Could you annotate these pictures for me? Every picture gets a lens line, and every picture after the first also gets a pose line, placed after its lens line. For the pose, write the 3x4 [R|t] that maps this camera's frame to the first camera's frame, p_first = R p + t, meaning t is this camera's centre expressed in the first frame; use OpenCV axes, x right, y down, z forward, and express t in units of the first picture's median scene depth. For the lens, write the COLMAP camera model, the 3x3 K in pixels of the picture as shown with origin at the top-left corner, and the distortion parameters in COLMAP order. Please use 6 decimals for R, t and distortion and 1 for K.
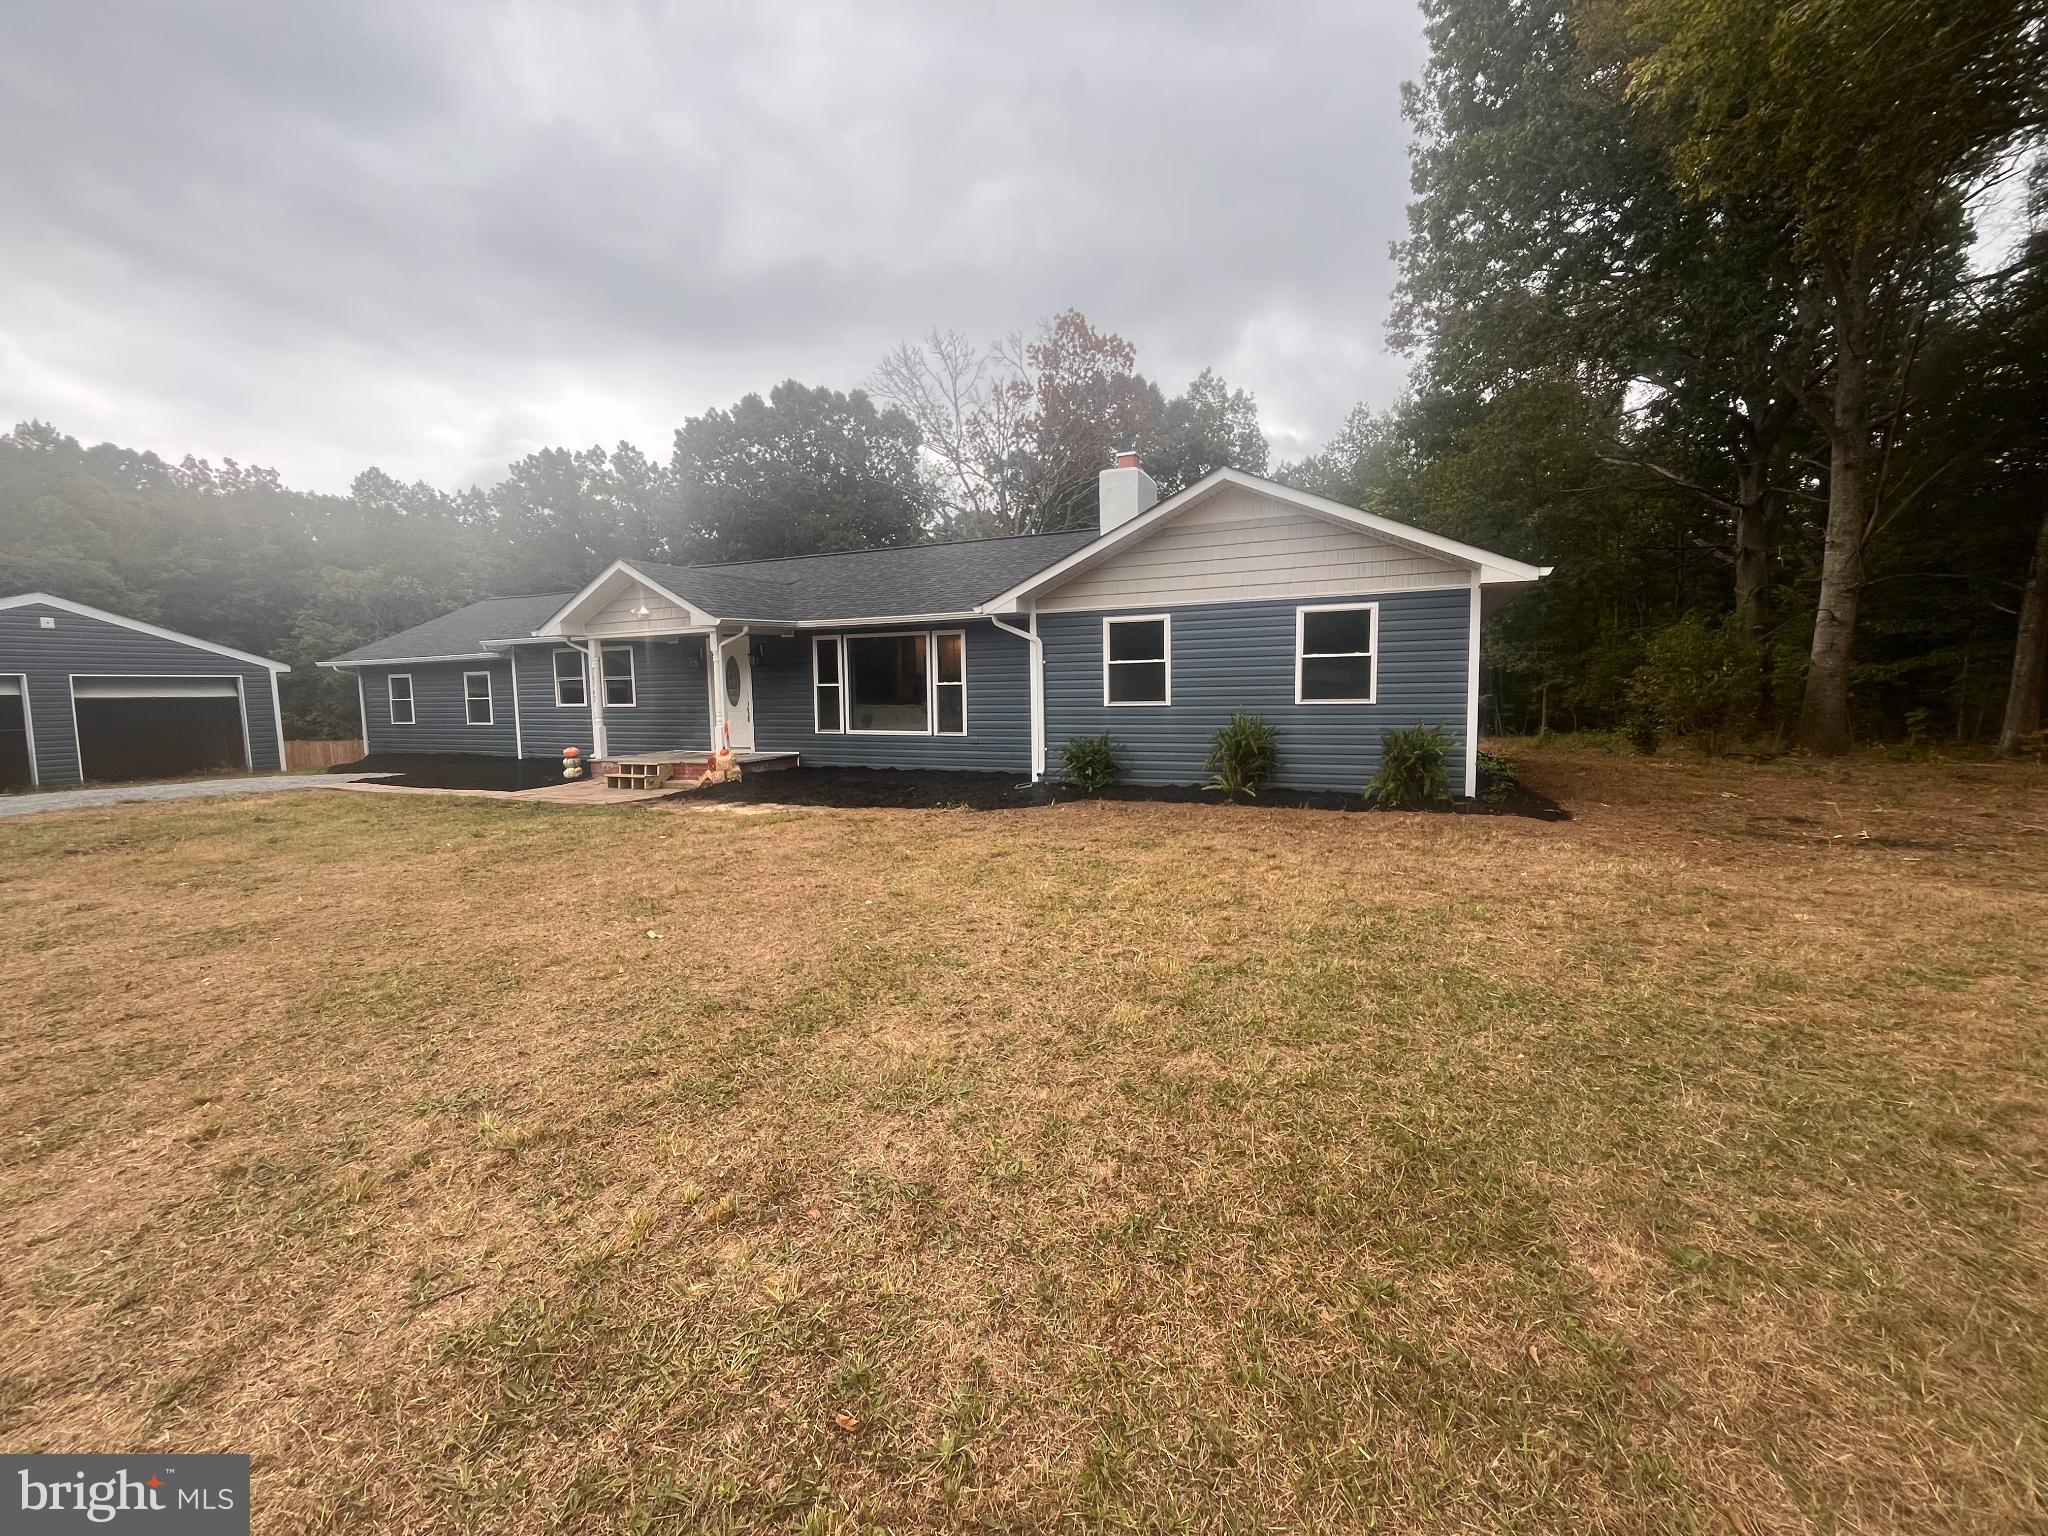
lens RADIAL K [[829.0, 0, 1024.0], [0, 829.0, 768.0], [0, 0, 1]] dist [-0.001388, -0.002373]
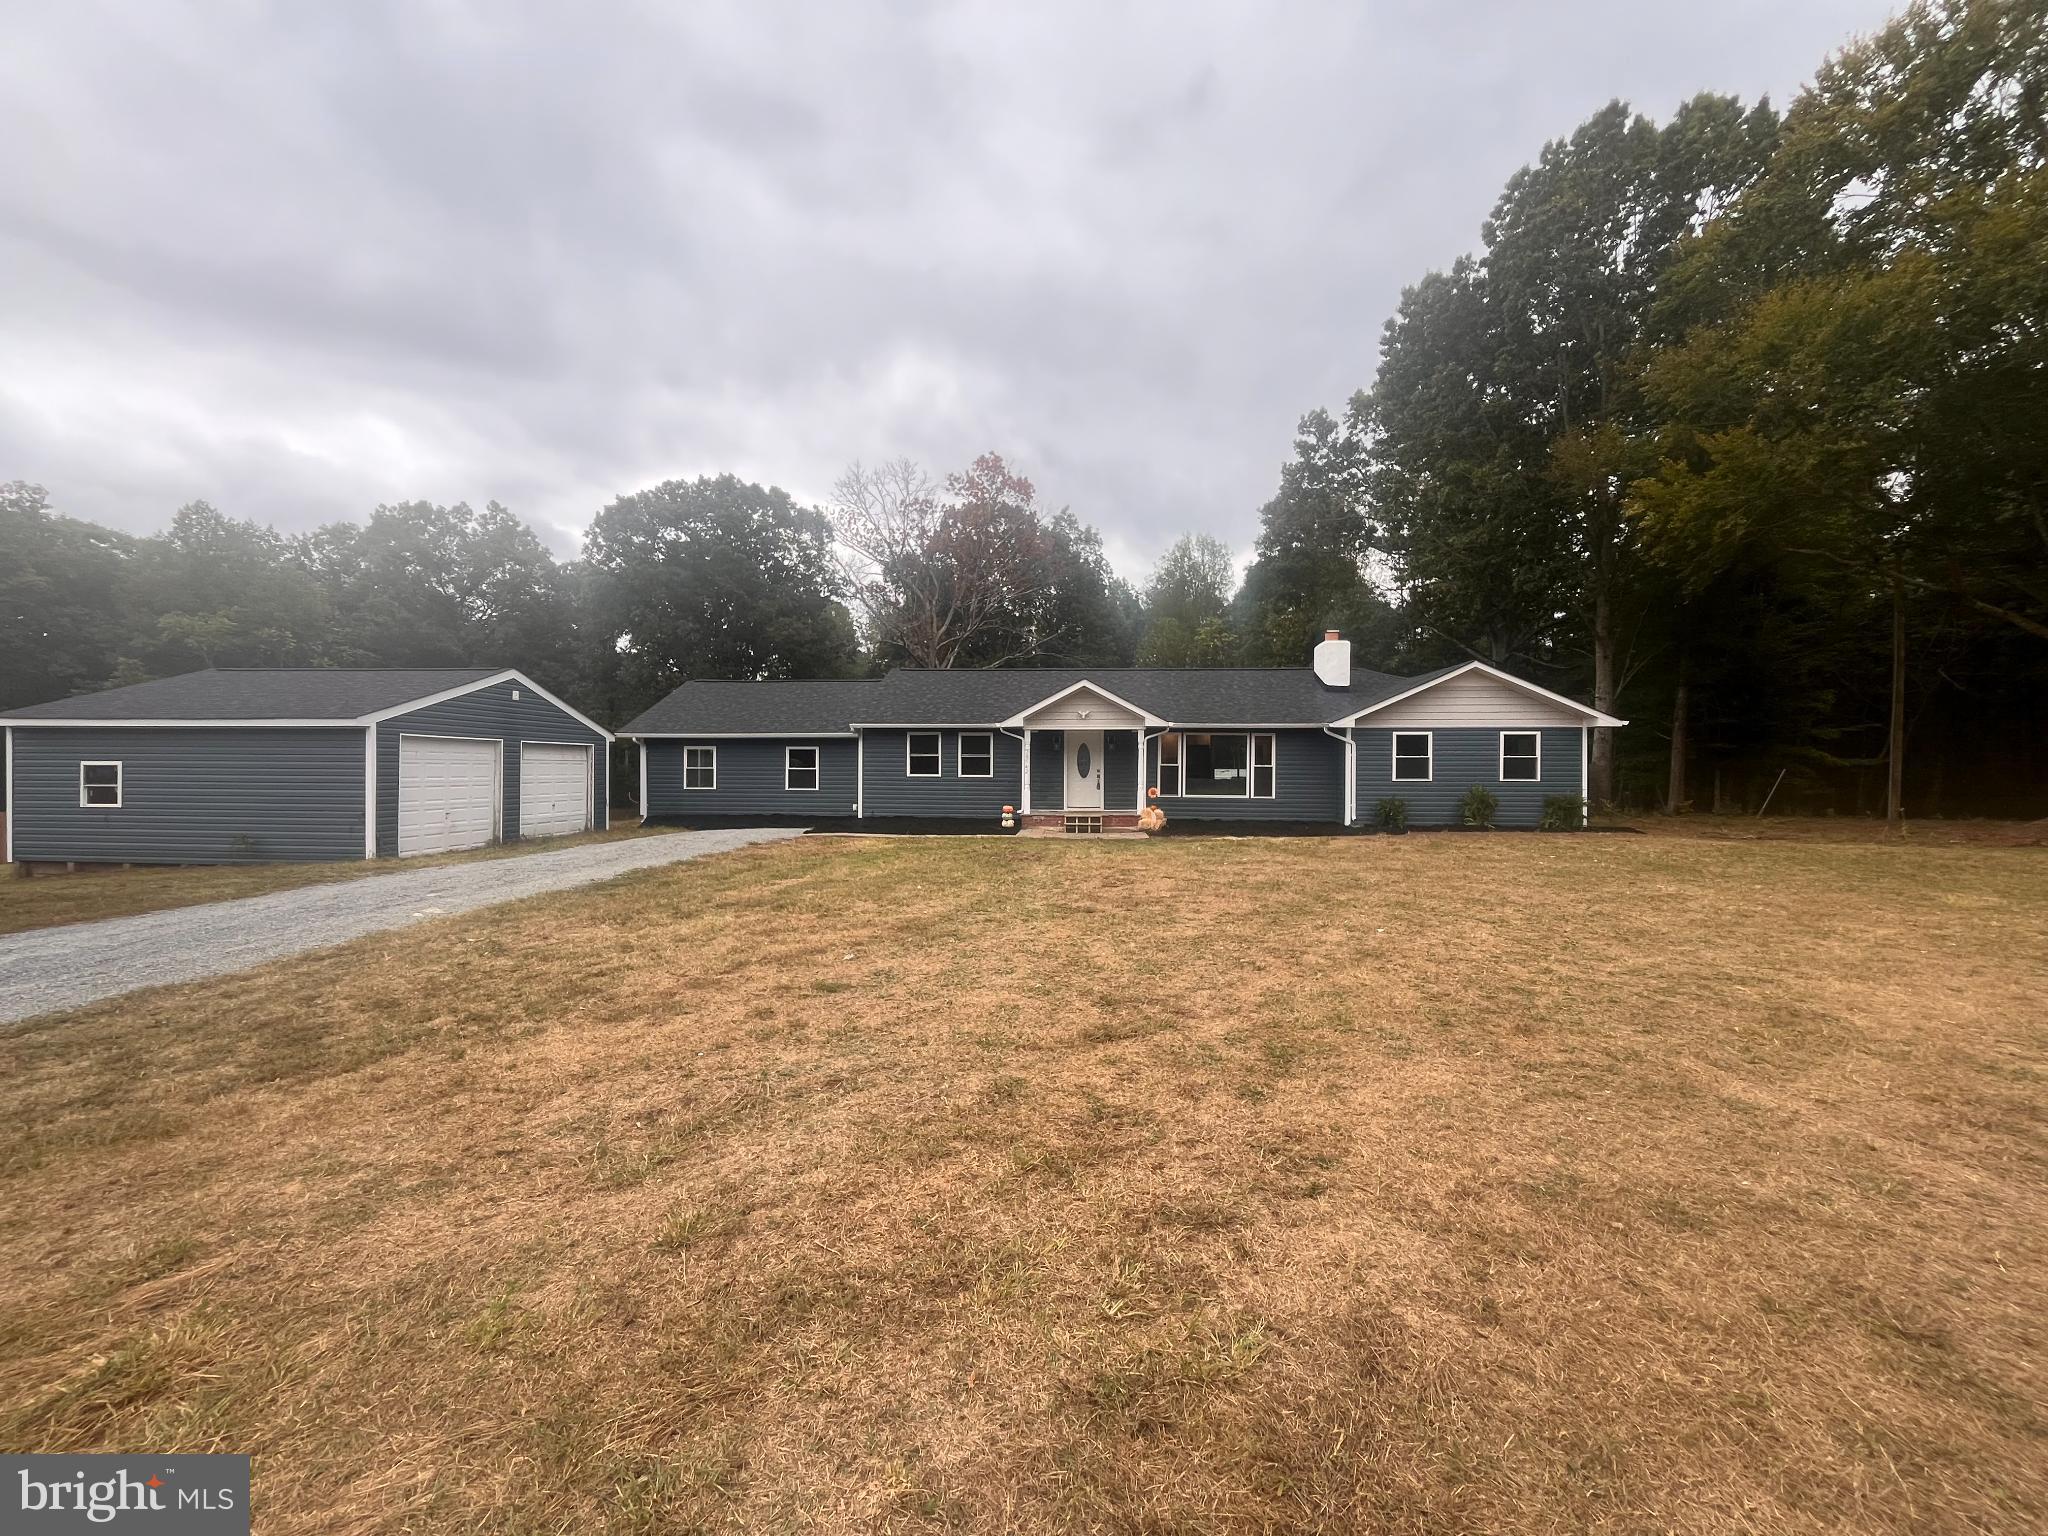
lens RADIAL K [[829.0, 0, 1024.0], [0, 829.0, 768.0], [0, 0, 1]] dist [-0.001388, -0.002373]
pose [[0.943924, 0.019511, 0.329585, -1.045872], [0.012310, 0.995478, -0.094187, 0.047358], [-0.329933, 0.092963, 0.939416, -0.351941]]
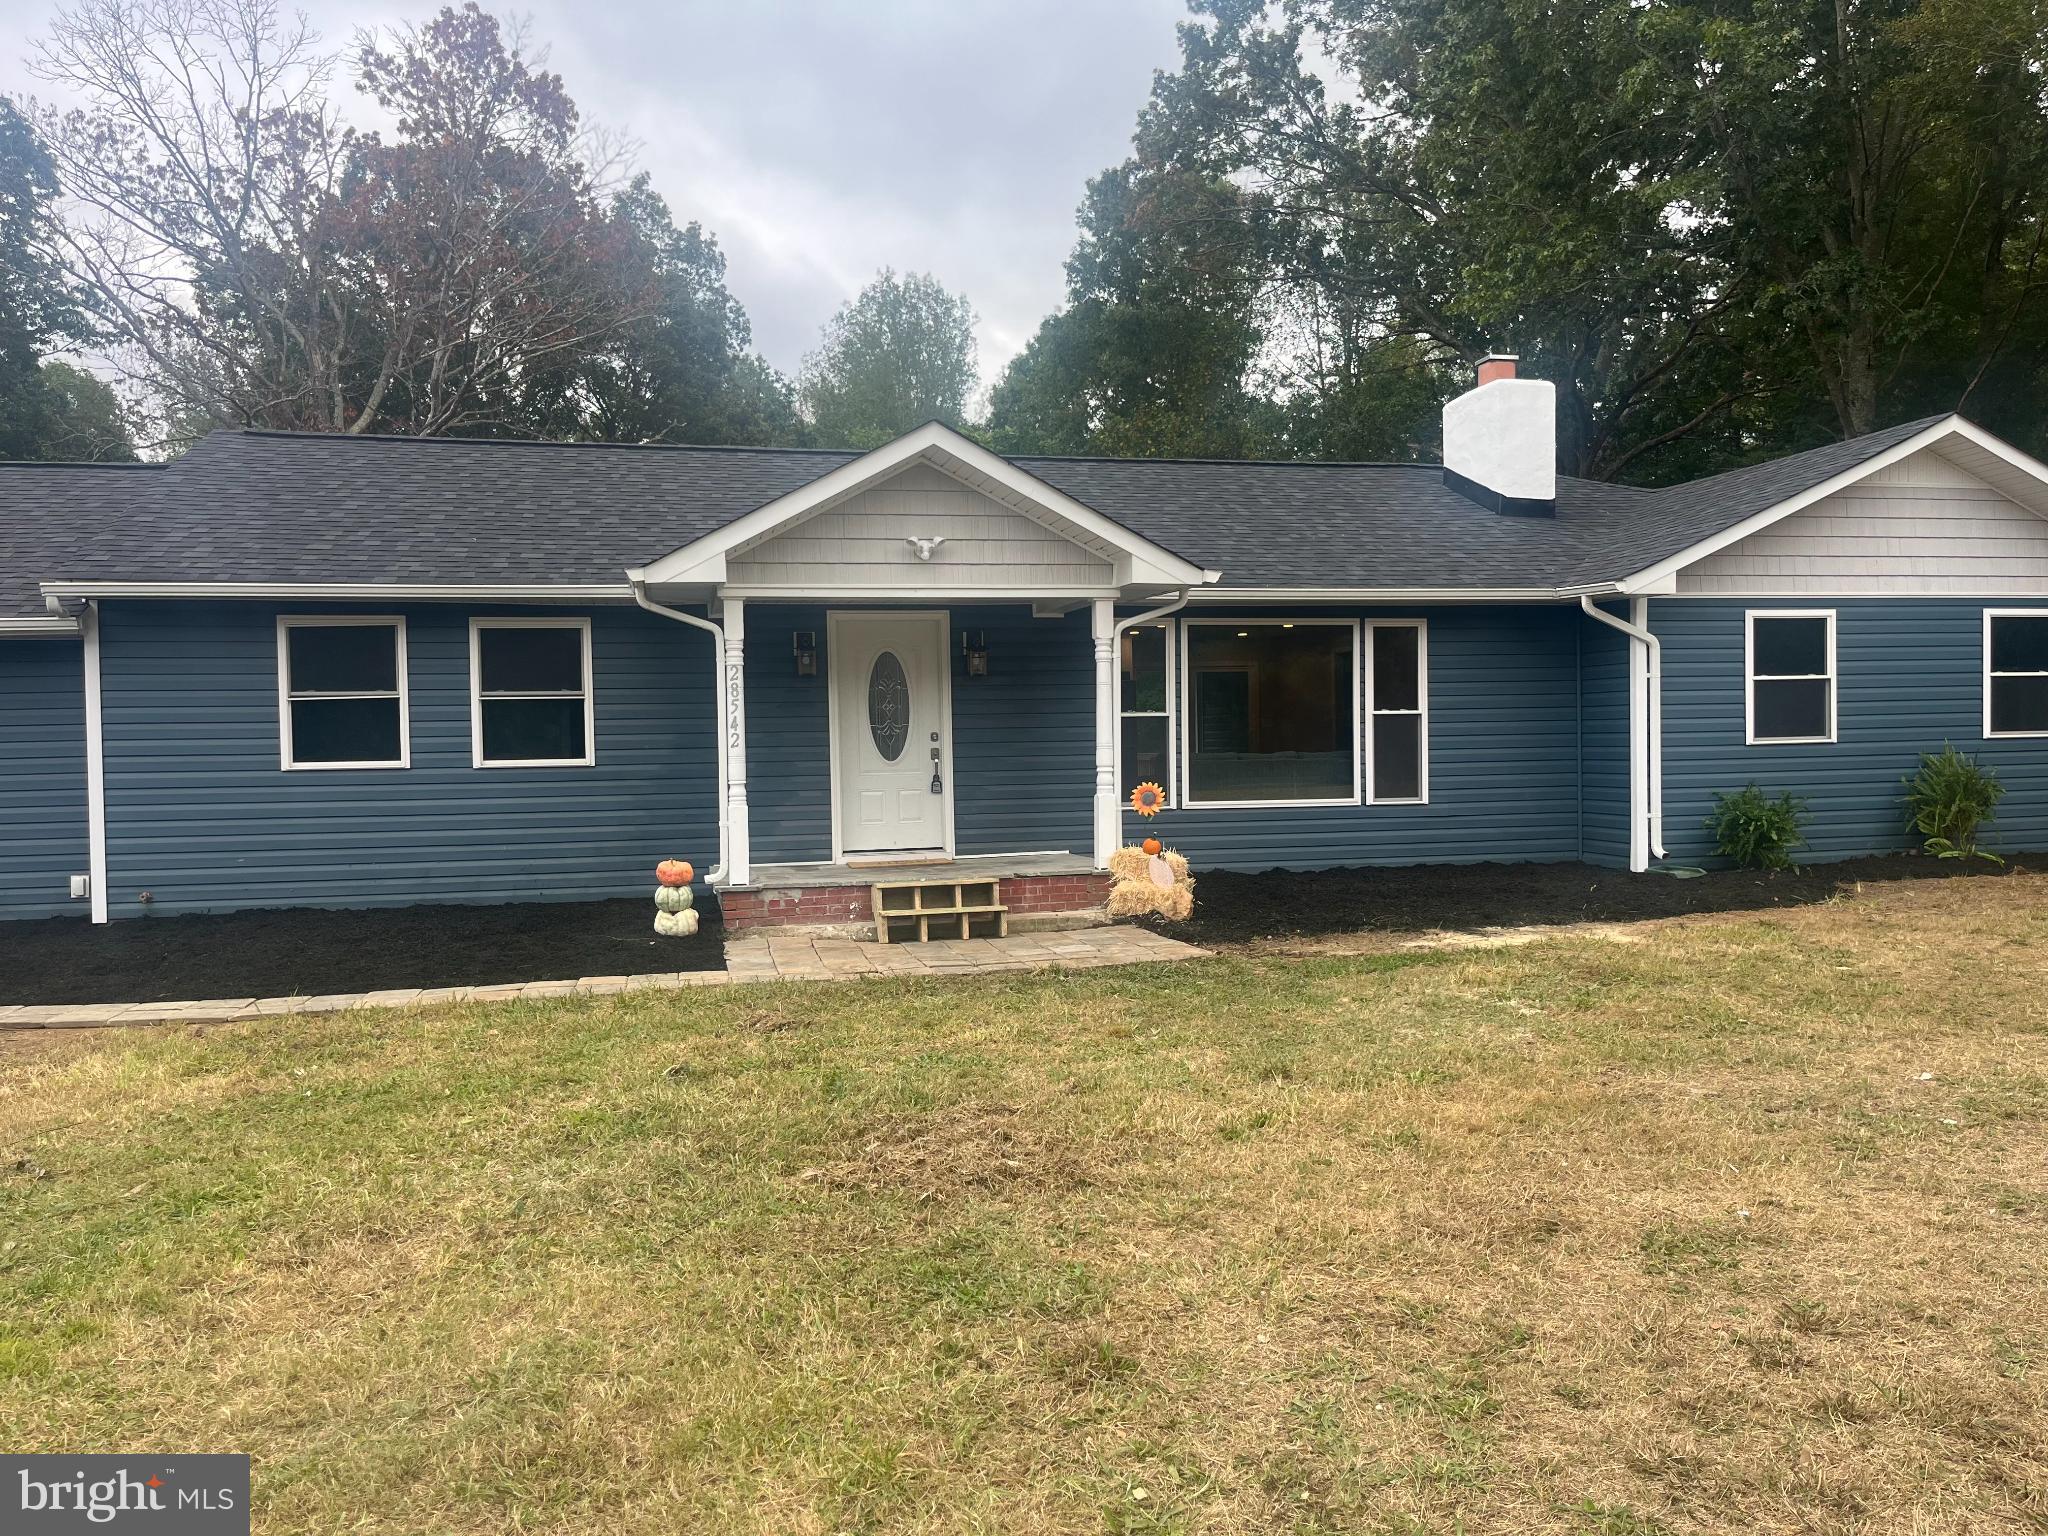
lens RADIAL K [[1535.0, 0, 1032.6], [0, 1535.0, 774.0], [0, 0, 1]] dist [0.060768, -0.087333]
pose [[0.796021, -0.011055, 0.605168, -0.915100], [0.064420, 0.995702, -0.066547, -0.005439], [-0.601831, 0.091957, 0.793311, 0.315390]]
